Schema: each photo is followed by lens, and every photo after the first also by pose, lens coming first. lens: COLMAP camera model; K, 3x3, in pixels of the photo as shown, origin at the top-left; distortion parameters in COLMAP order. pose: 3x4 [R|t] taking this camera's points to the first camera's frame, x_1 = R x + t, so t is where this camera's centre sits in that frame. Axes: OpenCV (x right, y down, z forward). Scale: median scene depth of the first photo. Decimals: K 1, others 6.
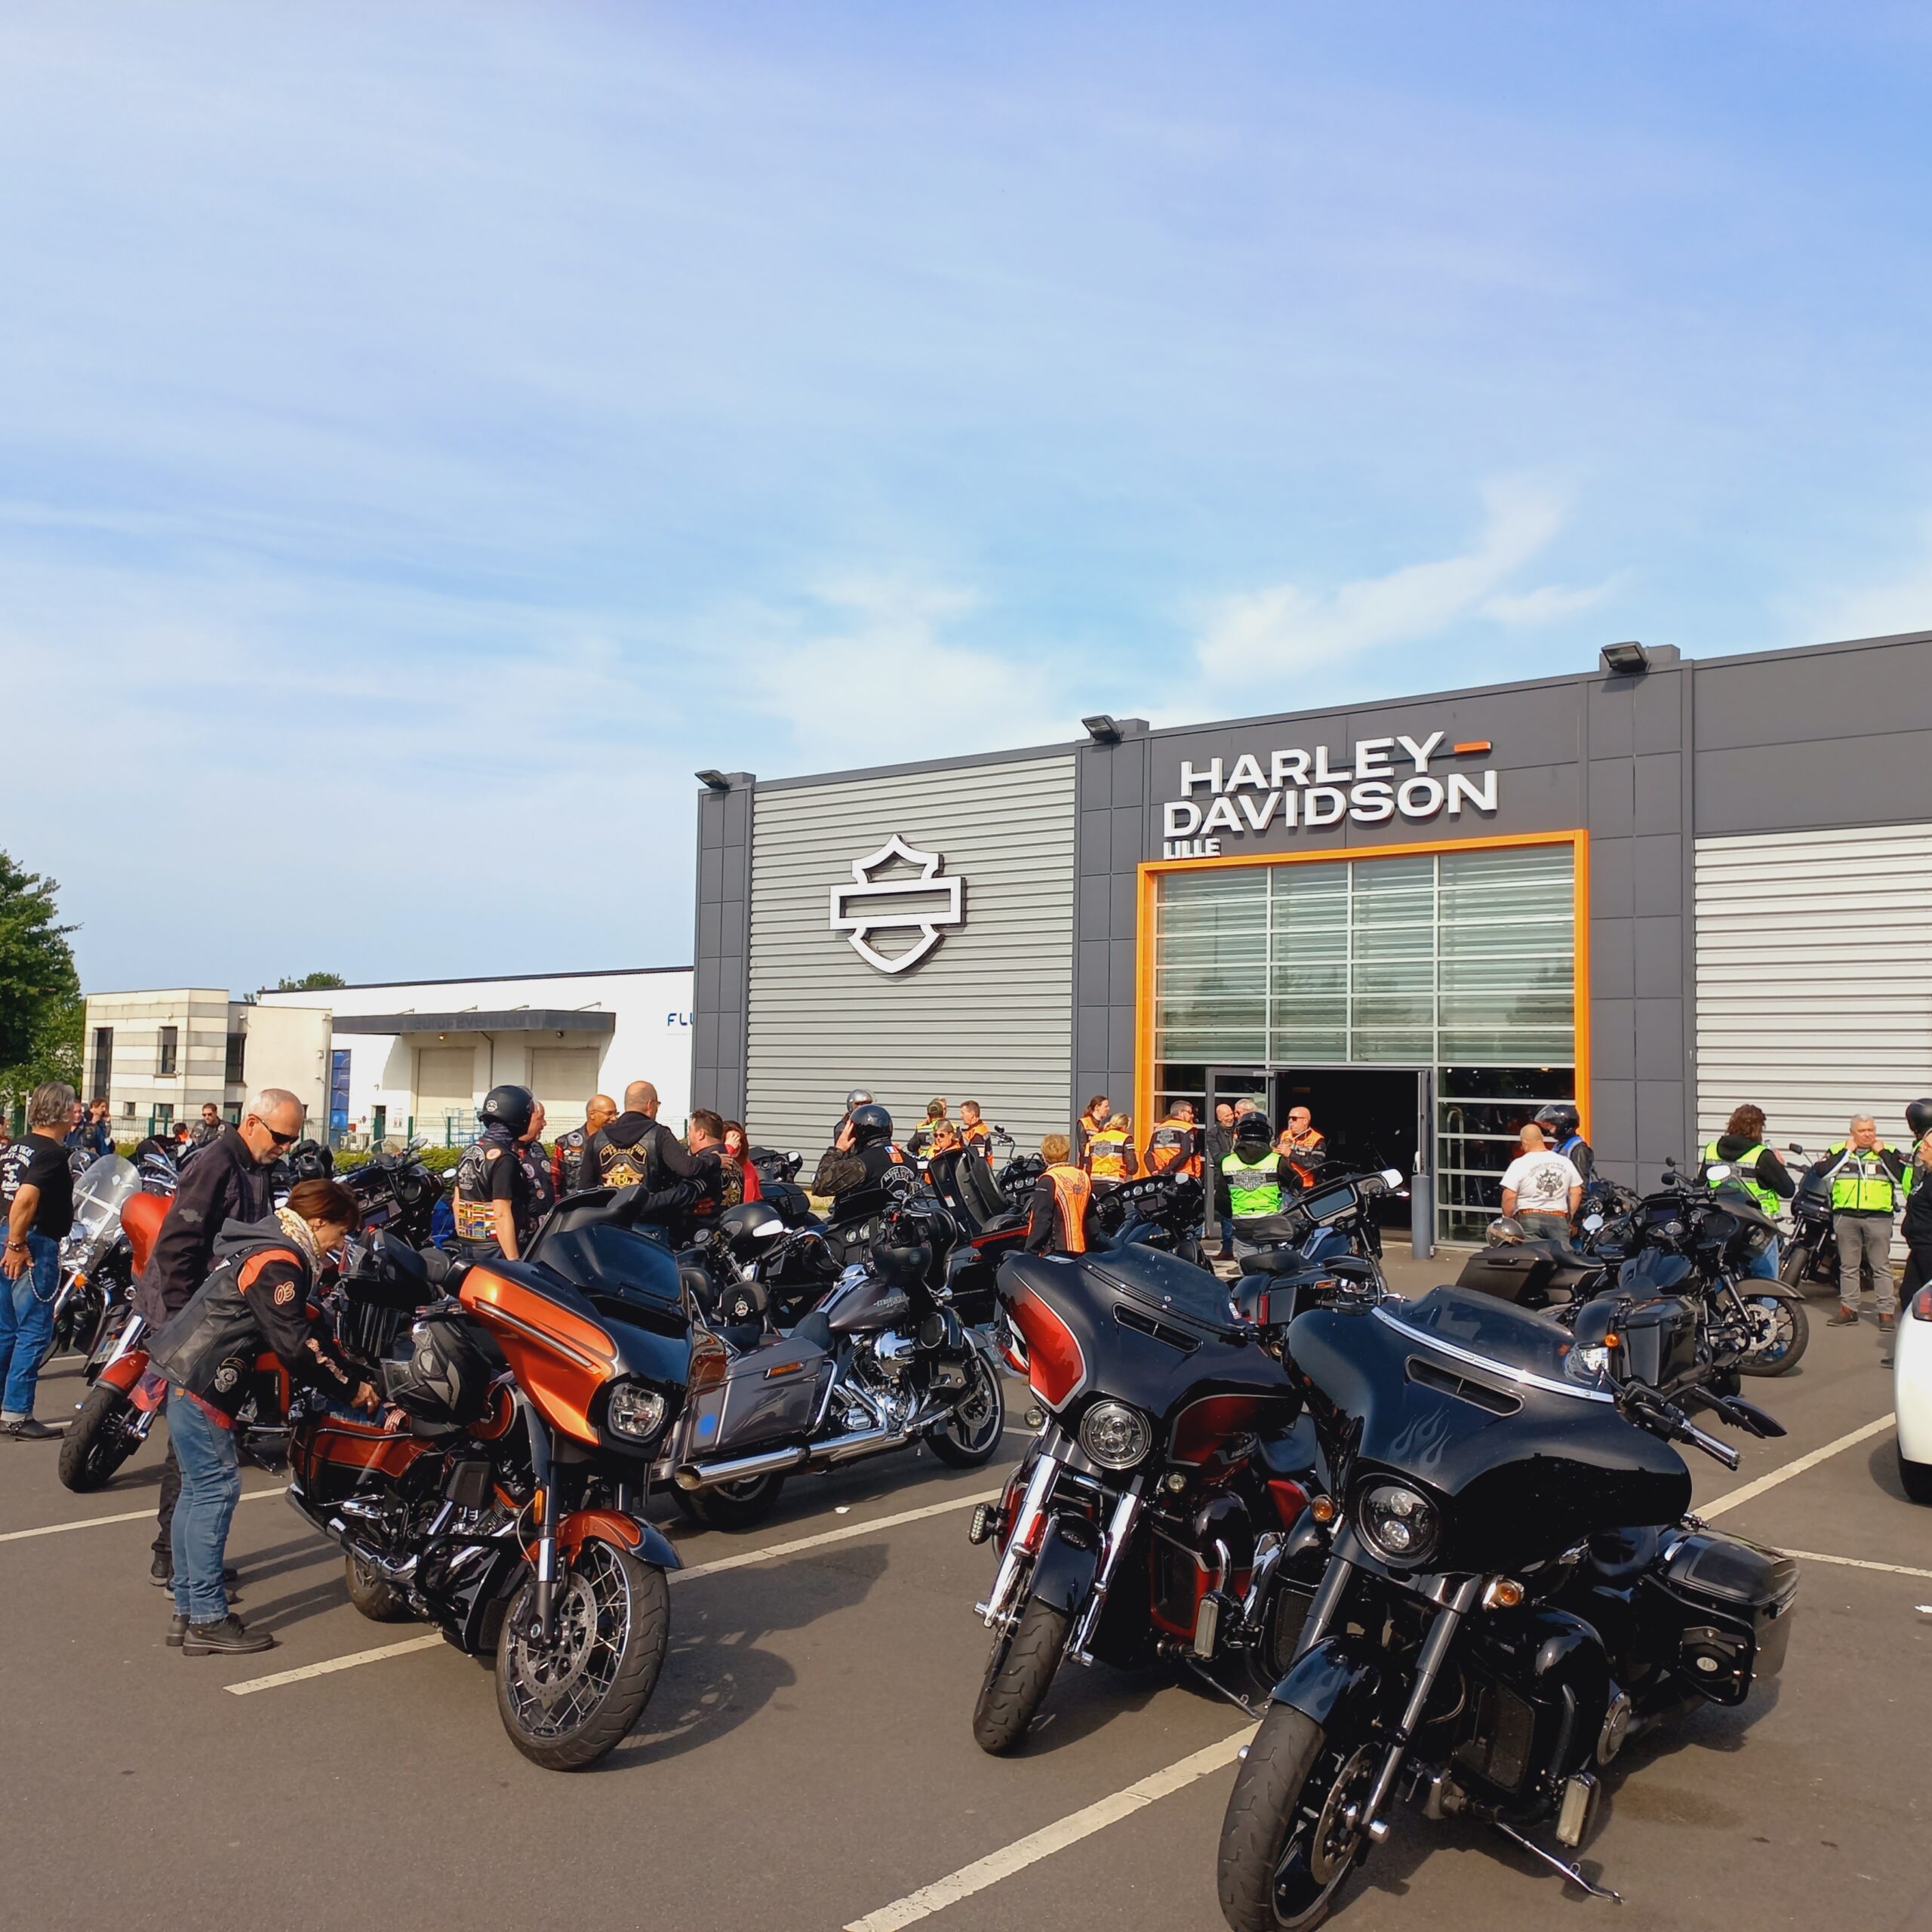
lens RADIAL K [[1833.4, 0, 961.8], [0, 1833.4, 968.5], [0, 0, 1]] dist [0.112228, -0.168155]
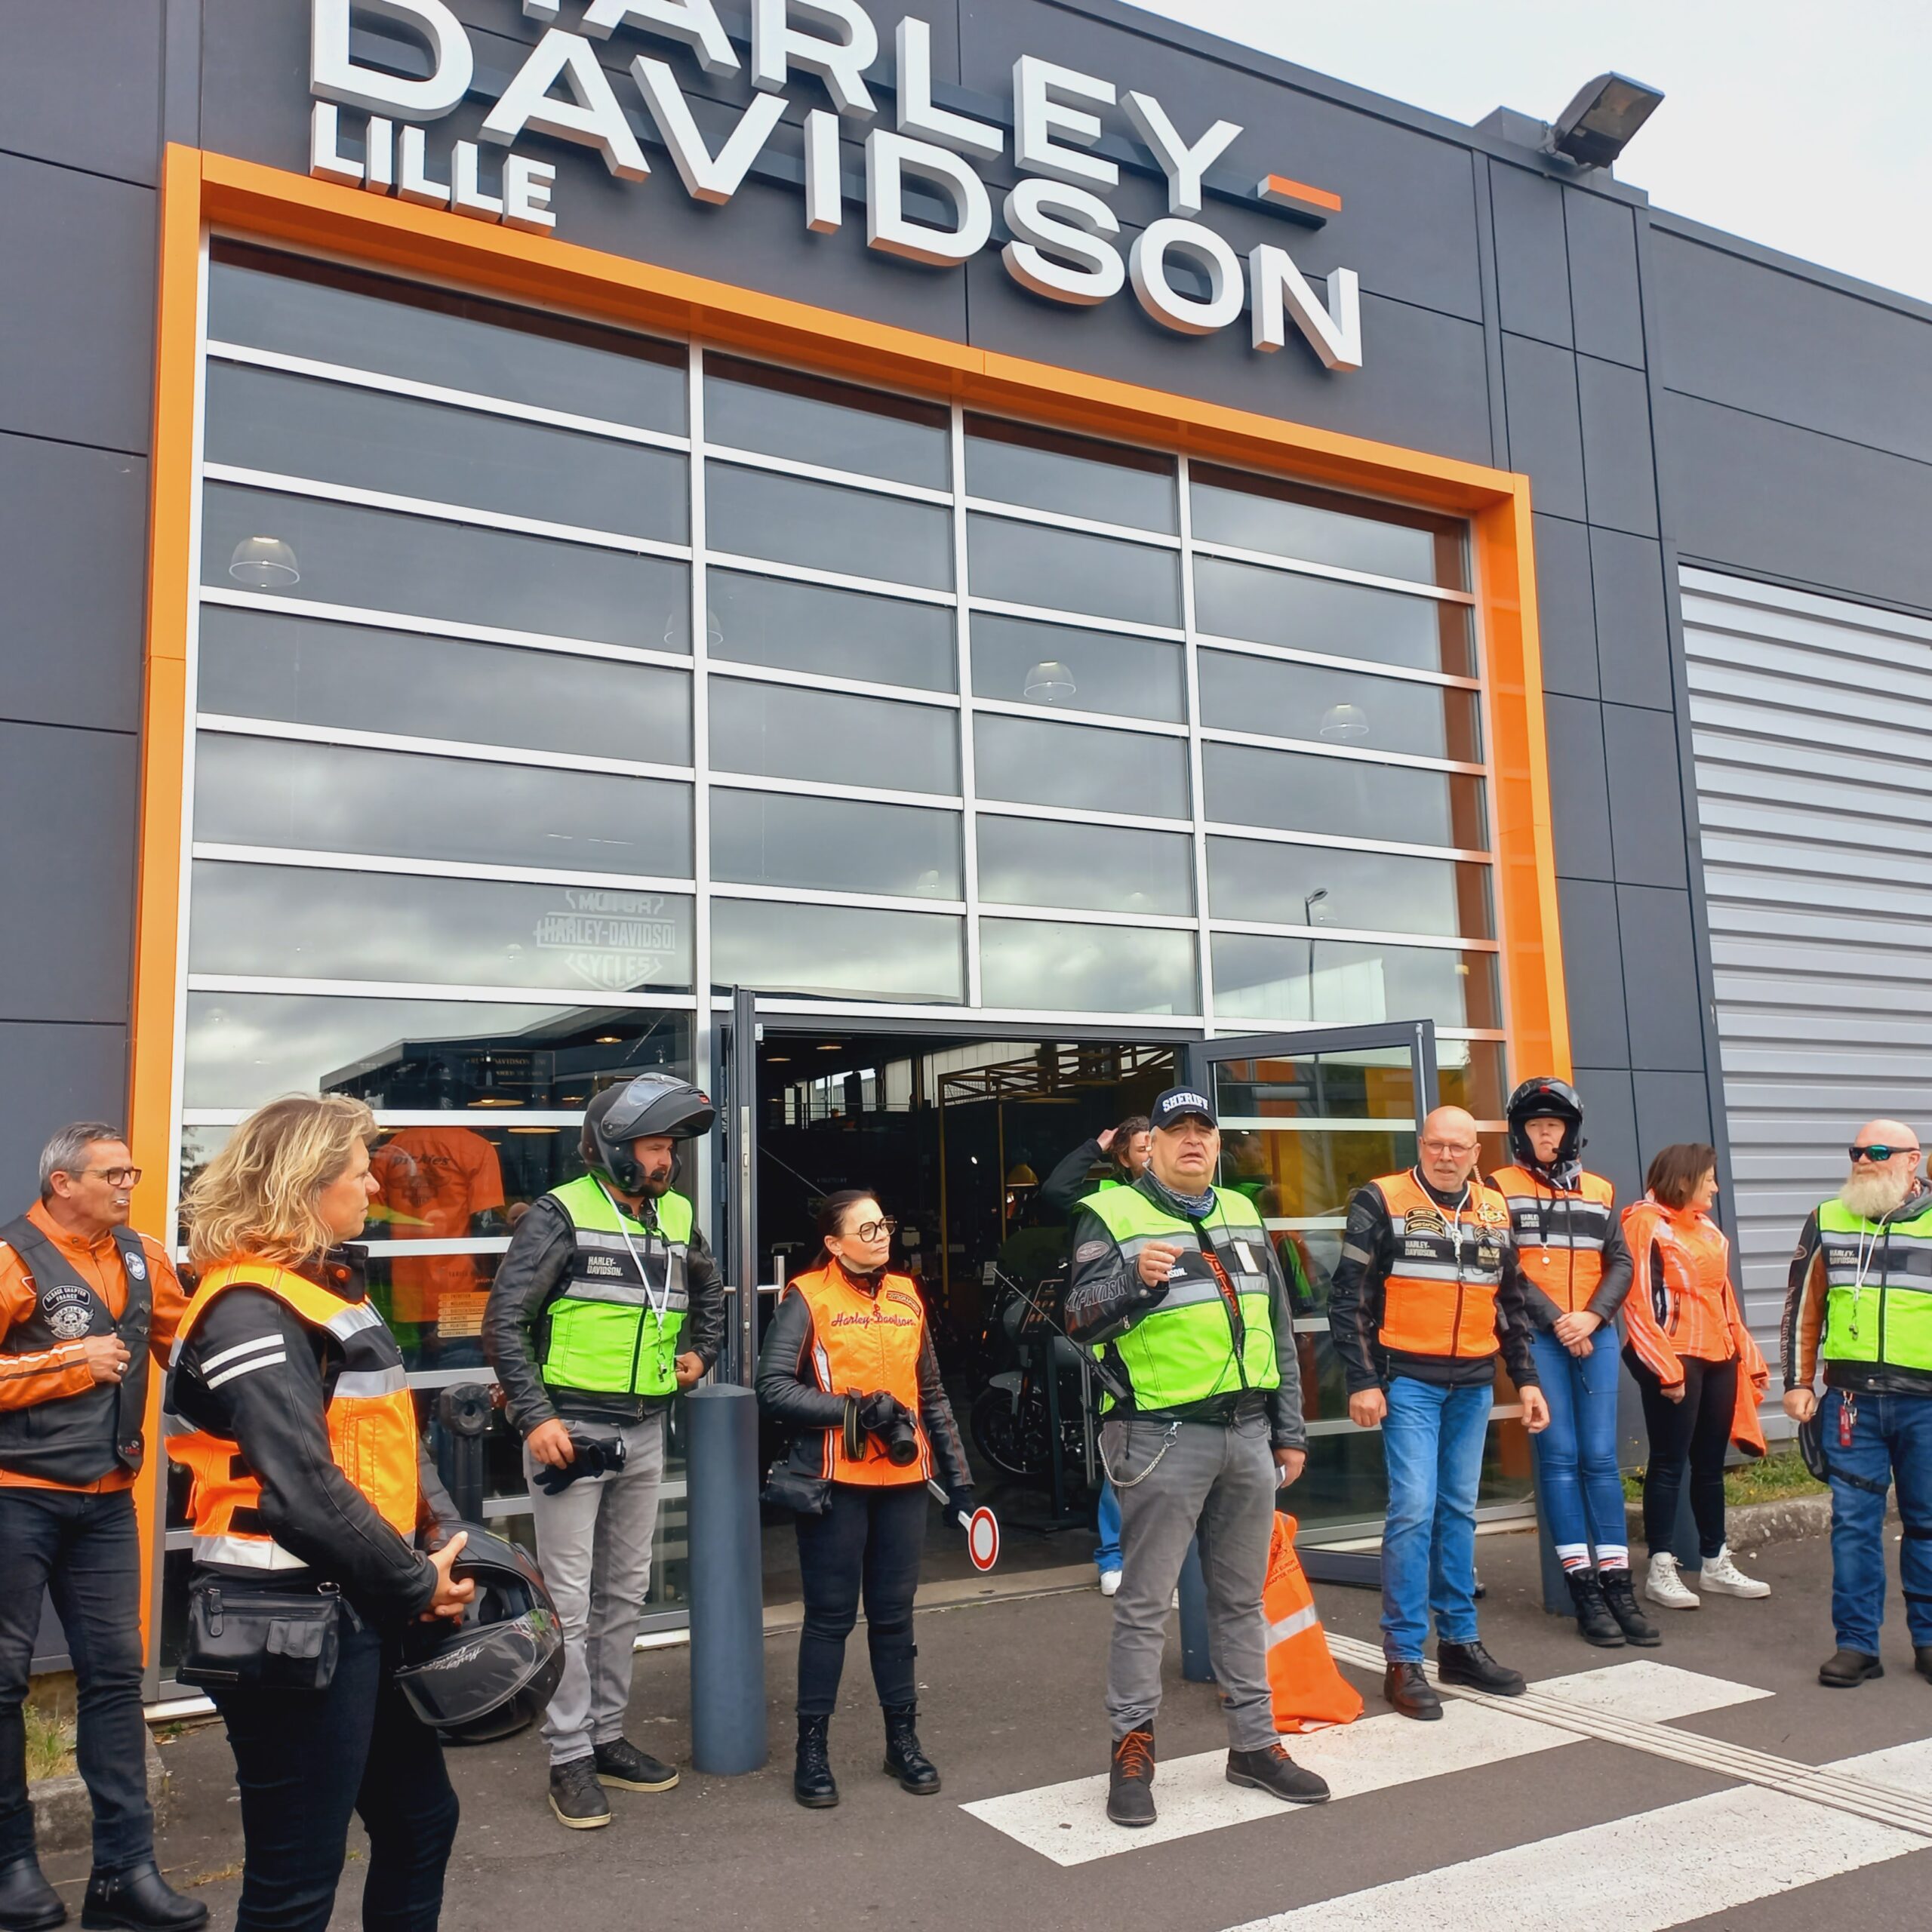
lens RADIAL K [[1853.9, 0, 962.6], [0, 1853.9, 971.8], [0, 0, 1]] dist [0.119282, -0.202167]
pose [[0.358011, 0.107945, 0.927457, -0.081109], [-0.025014, 0.994047, -0.106040, 0.071975], [-0.933382, 0.014764, 0.358580, 0.816150]]
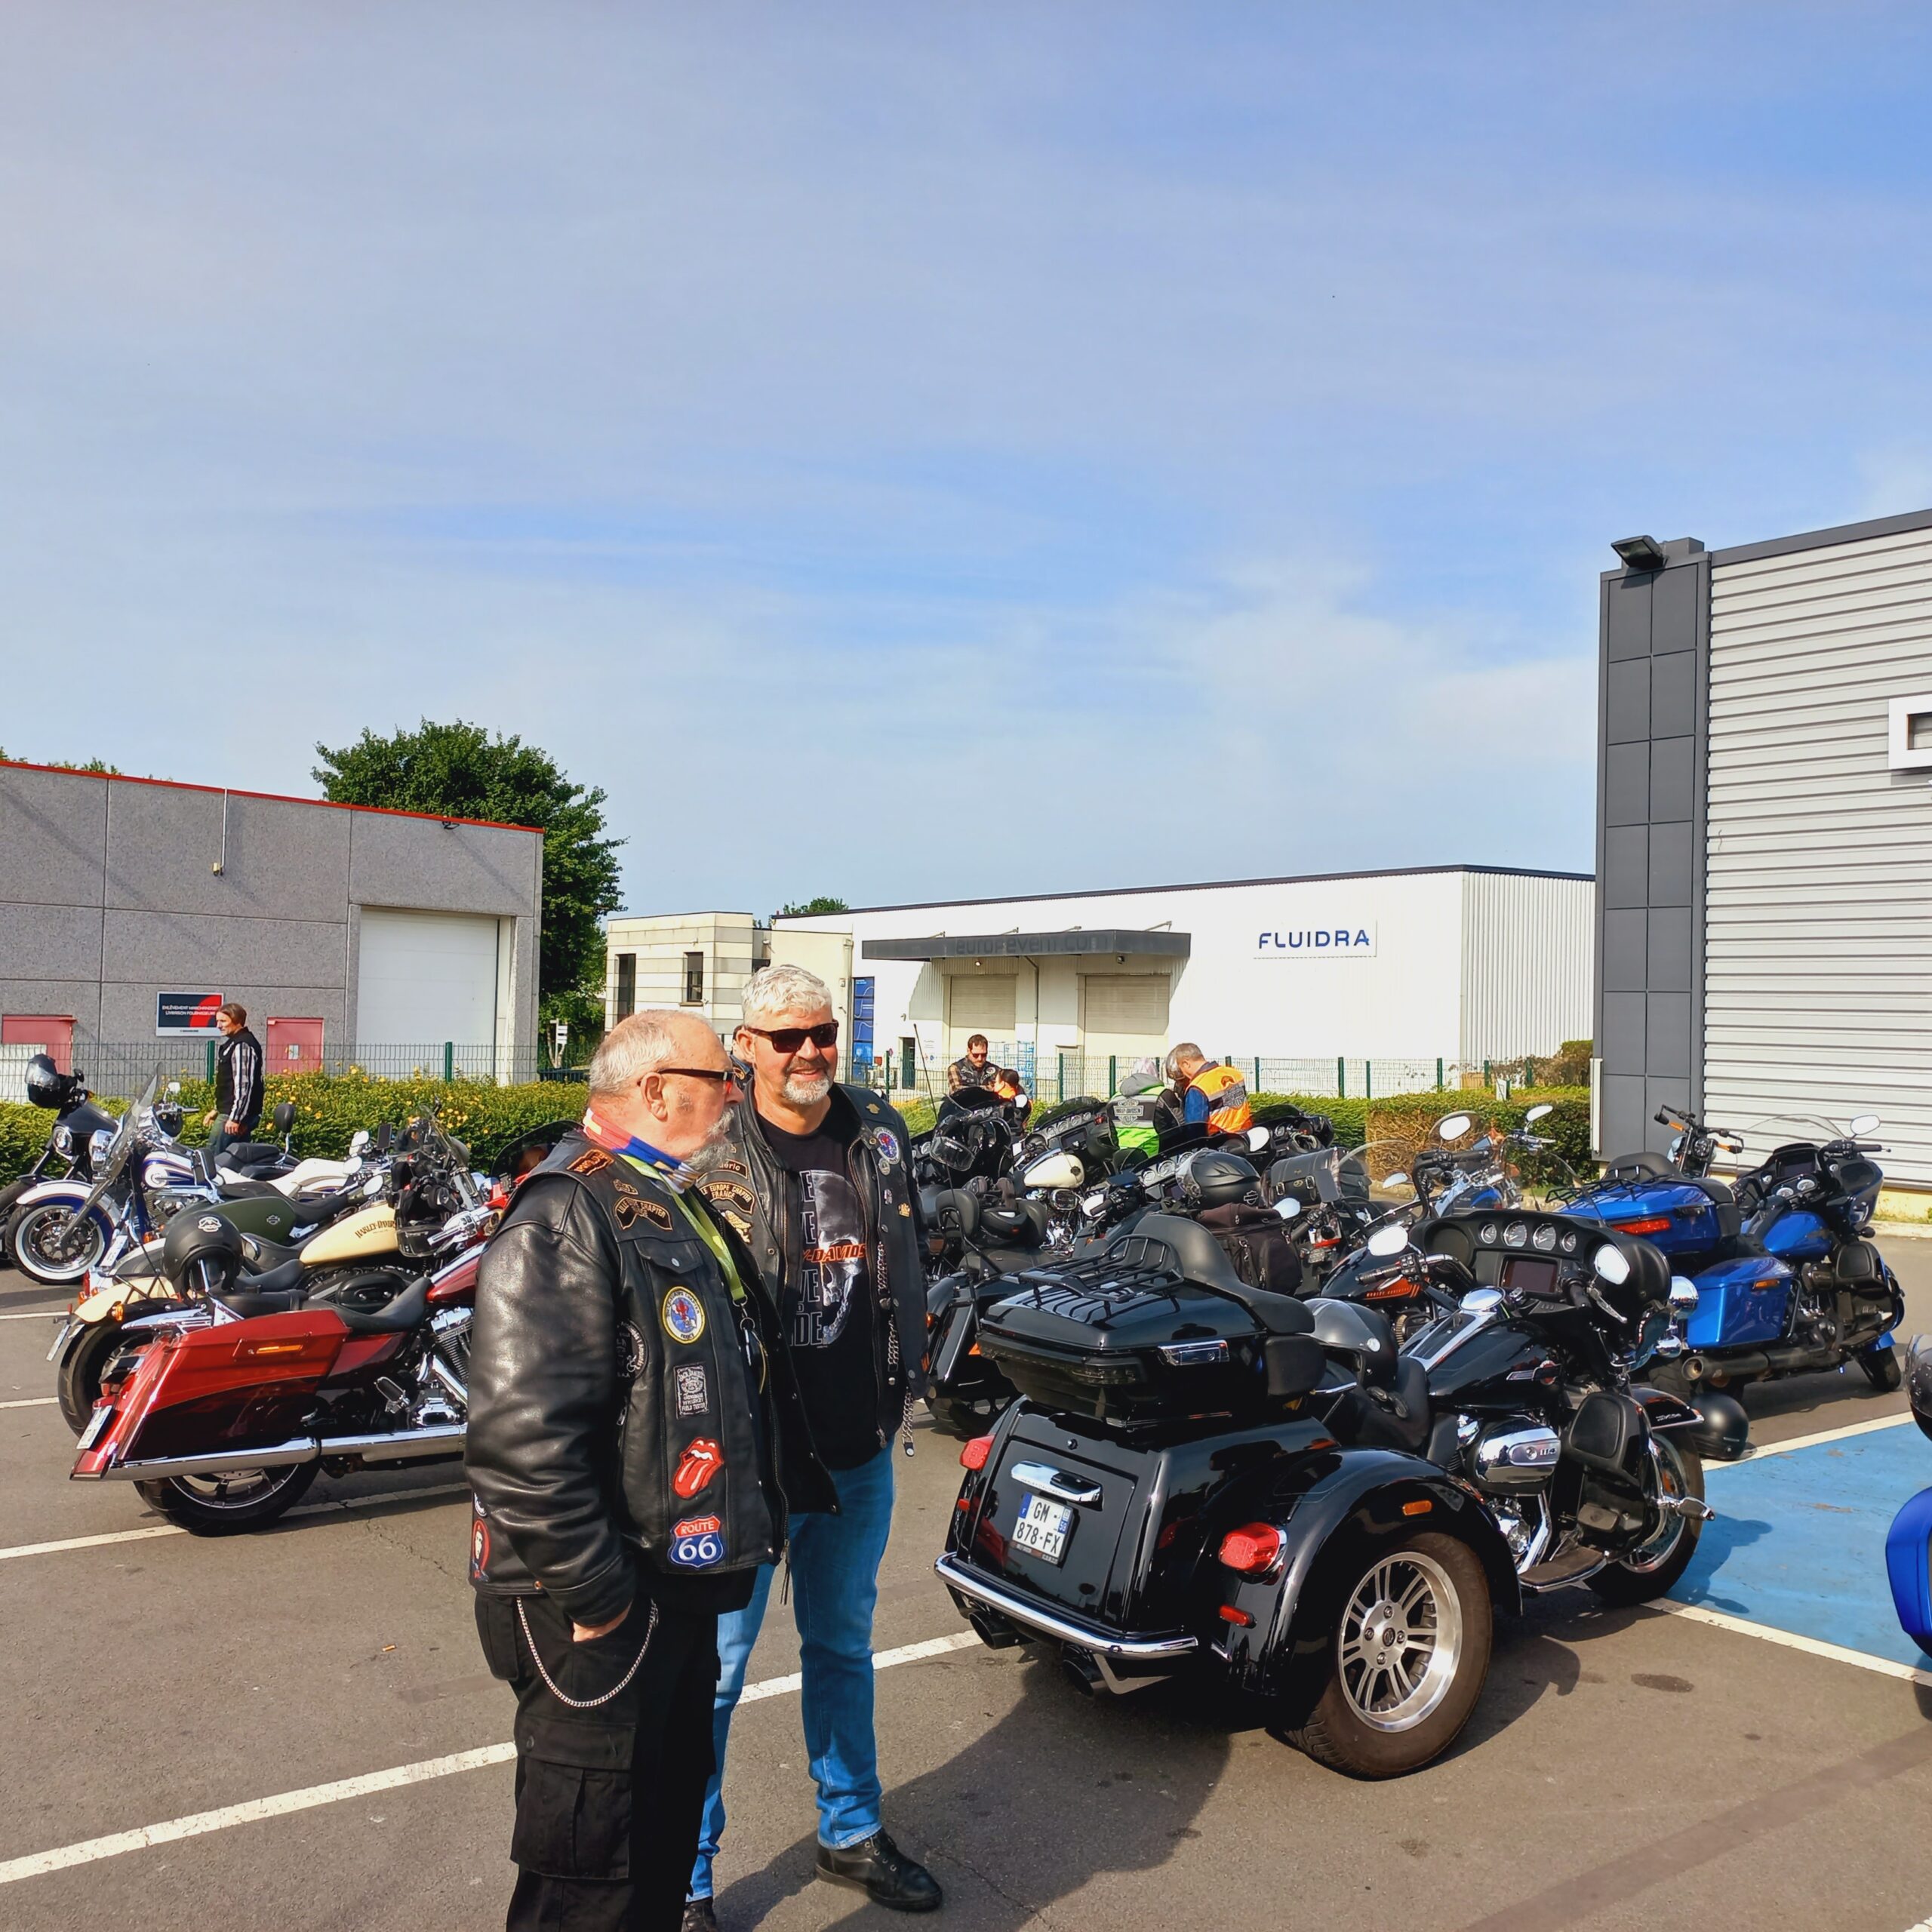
lens RADIAL K [[1833.4, 0, 961.8], [0, 1833.4, 968.5], [0, 0, 1]] dist [0.112228, -0.168155]
pose [[0.975875, -0.001022, -0.218326, -0.272809], [0.008878, 0.999348, 0.035003, 0.024215], [0.218148, -0.036097, 0.975248, 0.357763]]
